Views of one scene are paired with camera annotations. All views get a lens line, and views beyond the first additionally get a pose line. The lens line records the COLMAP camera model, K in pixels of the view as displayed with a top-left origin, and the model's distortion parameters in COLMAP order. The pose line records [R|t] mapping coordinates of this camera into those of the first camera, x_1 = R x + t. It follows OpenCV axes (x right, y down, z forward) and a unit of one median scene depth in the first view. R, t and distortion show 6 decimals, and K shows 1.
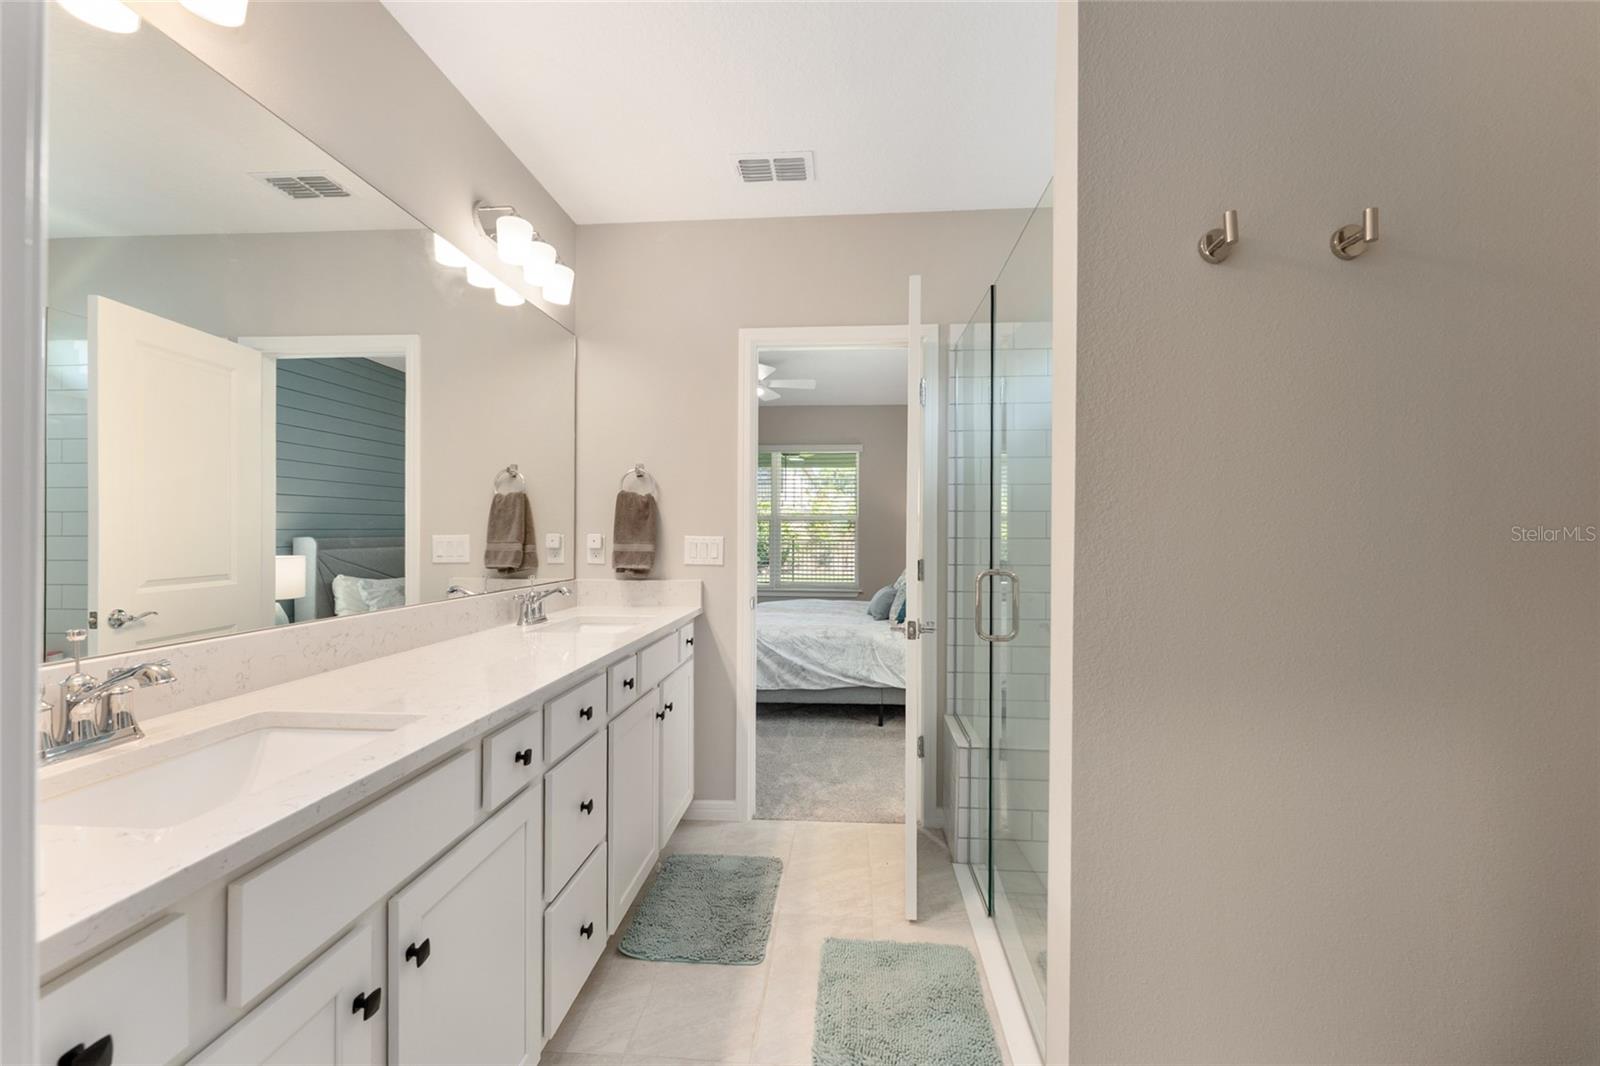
lens RADIAL K [[645.1, 0, 803.5], [0, 645.1, 538.4], [0, 0, 1]] dist [0.000869, -0.000880]
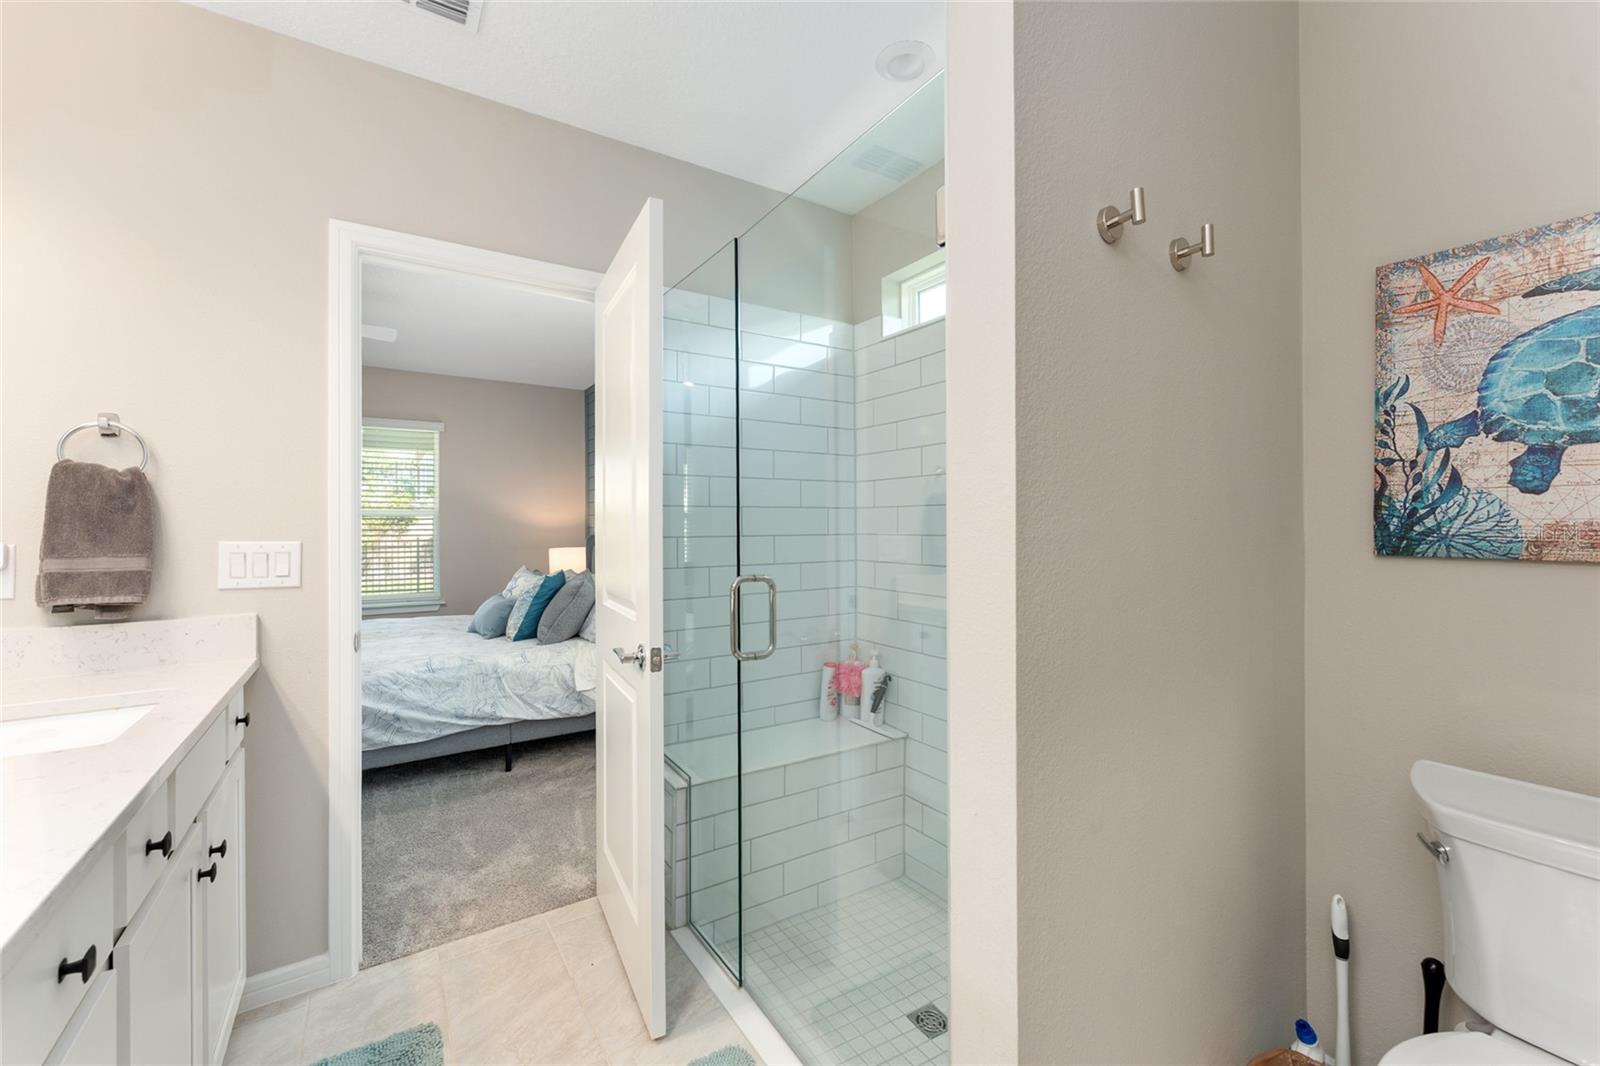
lens RADIAL K [[645.1, 0, 786.0], [0, 645.1, 529.0], [0, 0, 1]] dist [0.000869, -0.000880]
pose [[0.802668, -0.009808, 0.596346, -0.097078], [0.014618, 0.999888, -0.003231, -0.004804], [-0.596247, 0.011311, 0.802721, 0.171932]]
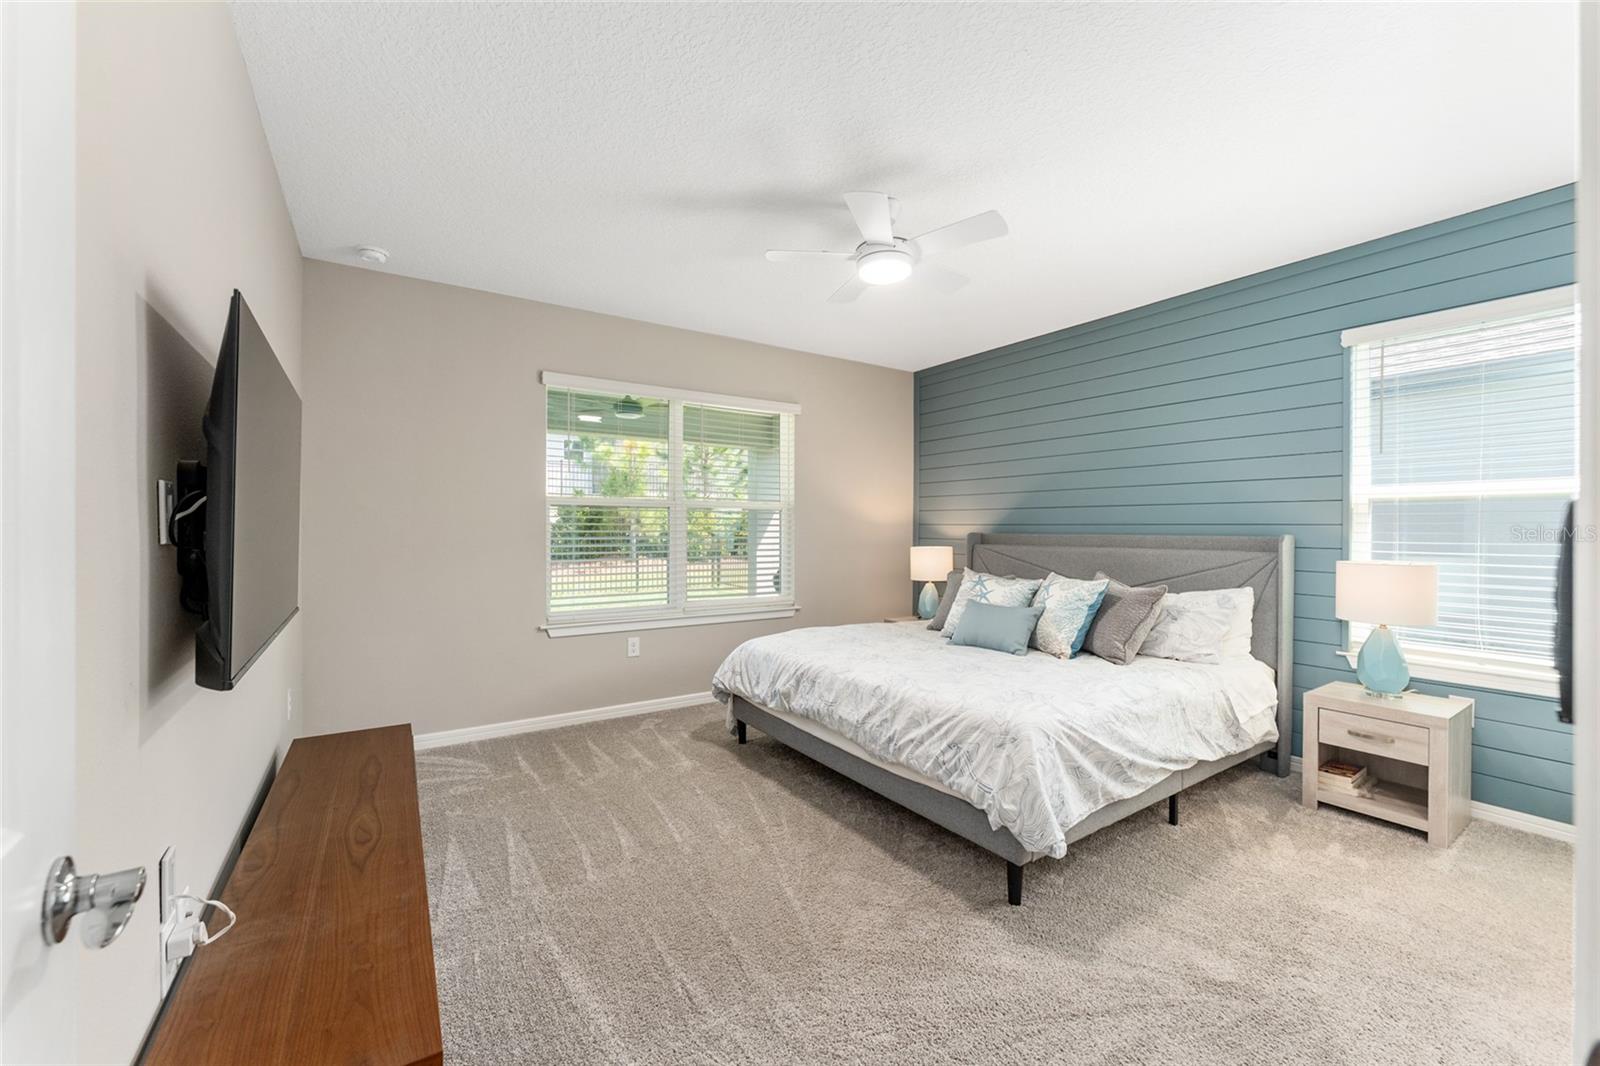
lens RADIAL K [[645.1, 0, 753.9], [0, 645.1, 536.4], [0, 0, 1]] dist [0.000869, -0.000880]
pose [[0.789169, -0.009790, 0.614098, -0.734811], [0.006908, 0.999951, 0.007064, -0.006698], [-0.614138, -0.001332, 0.789198, 0.904397]]
